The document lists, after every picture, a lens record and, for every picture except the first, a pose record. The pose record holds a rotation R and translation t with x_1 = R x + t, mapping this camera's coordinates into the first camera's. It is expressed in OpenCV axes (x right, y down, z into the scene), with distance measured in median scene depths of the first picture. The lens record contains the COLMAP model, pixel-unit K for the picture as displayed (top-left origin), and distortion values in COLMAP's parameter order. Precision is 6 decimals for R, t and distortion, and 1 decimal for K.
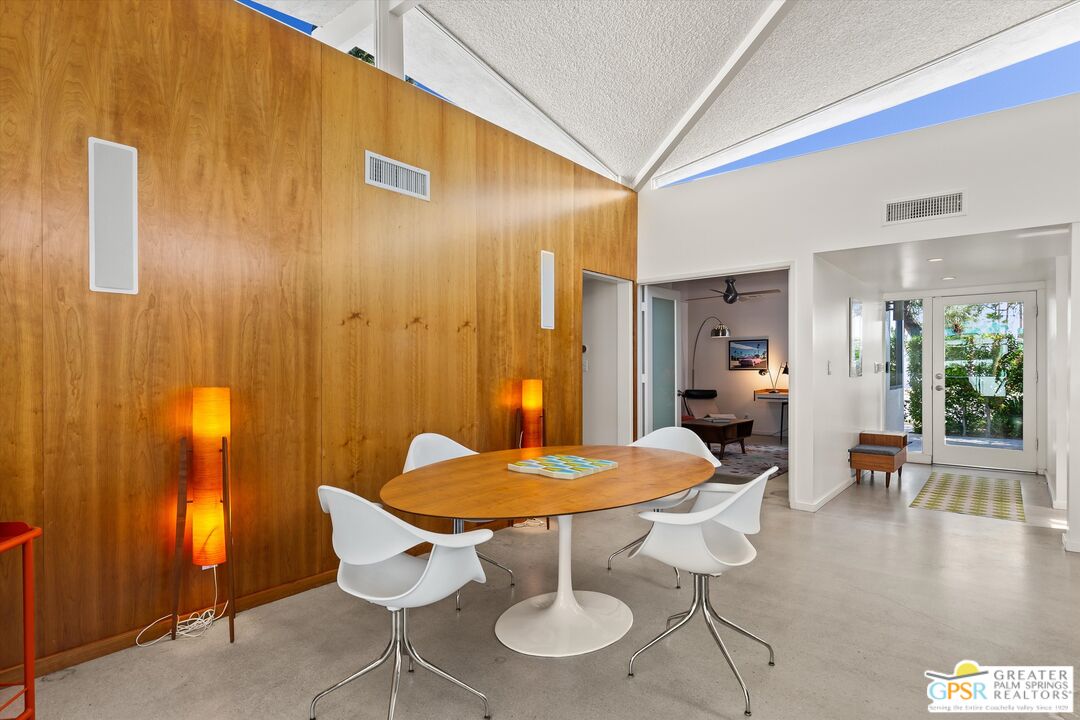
lens RADIAL K [[557.9, 0, 495.4], [0, 557.9, 365.6], [0, 0, 1]] dist [0.002377, -0.000062]
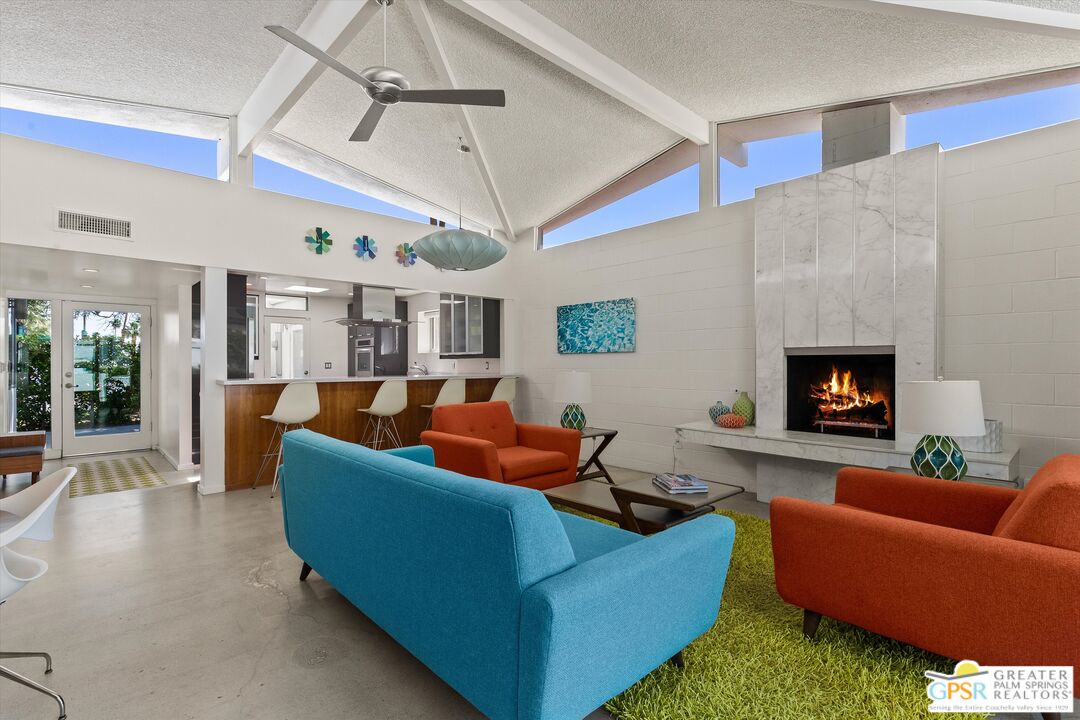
lens RADIAL K [[499.9, 0, 537.1], [0, 499.9, 363.5], [0, 0, 1]] dist [0.018312, -0.003520]
pose [[0.077772, 0.002335, 0.996968, -0.111813], [-0.001856, 0.999996, -0.002198, -0.002691], [-0.996969, -0.001679, 0.077776, 0.024947]]
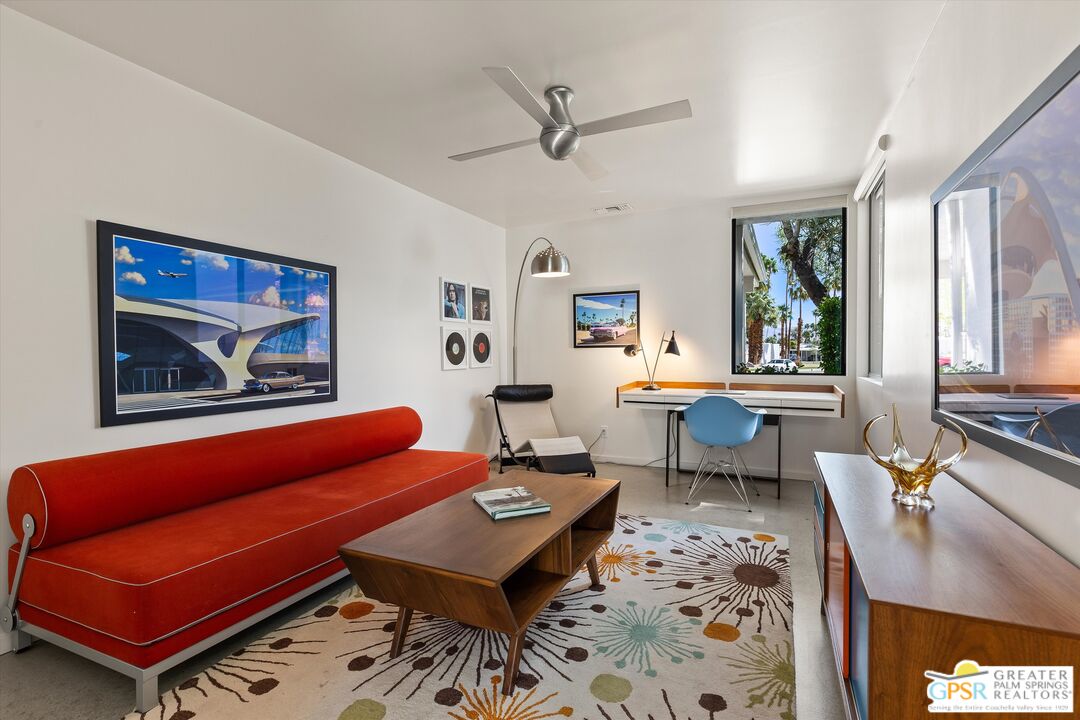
lens RADIAL K [[499.9, 0, 544.0], [0, 499.9, 360.6], [0, 0, 1]] dist [0.018312, -0.003520]
pose [[0.955479, -0.007225, 0.294972, 0.456672], [0.004999, 0.999953, 0.008300, 0.030573], [-0.295018, -0.006456, 0.955470, 1.003341]]
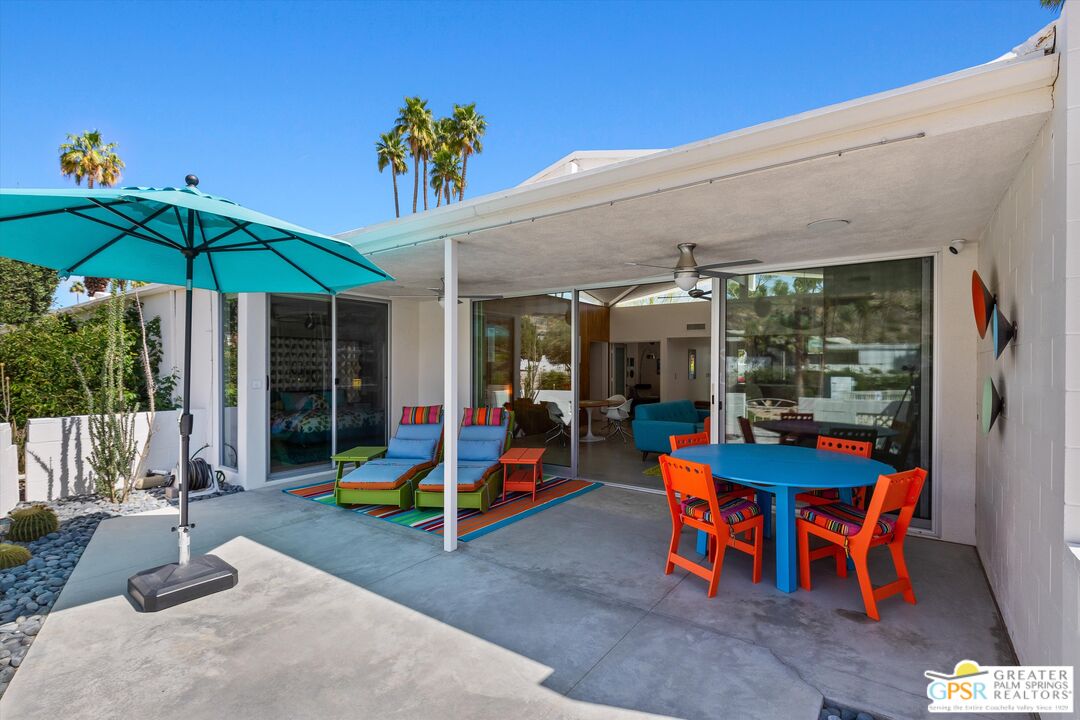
lens RADIAL K [[499.9, 0, 541.8], [0, 499.9, 364.0], [0, 0, 1]] dist [0.018312, -0.003520]
pose [[0.993751, 0.002153, 0.111596, -0.296731], [-0.002253, 0.999997, 0.000768, -0.046055], [-0.111594, -0.001015, 0.993753, -1.187961]]
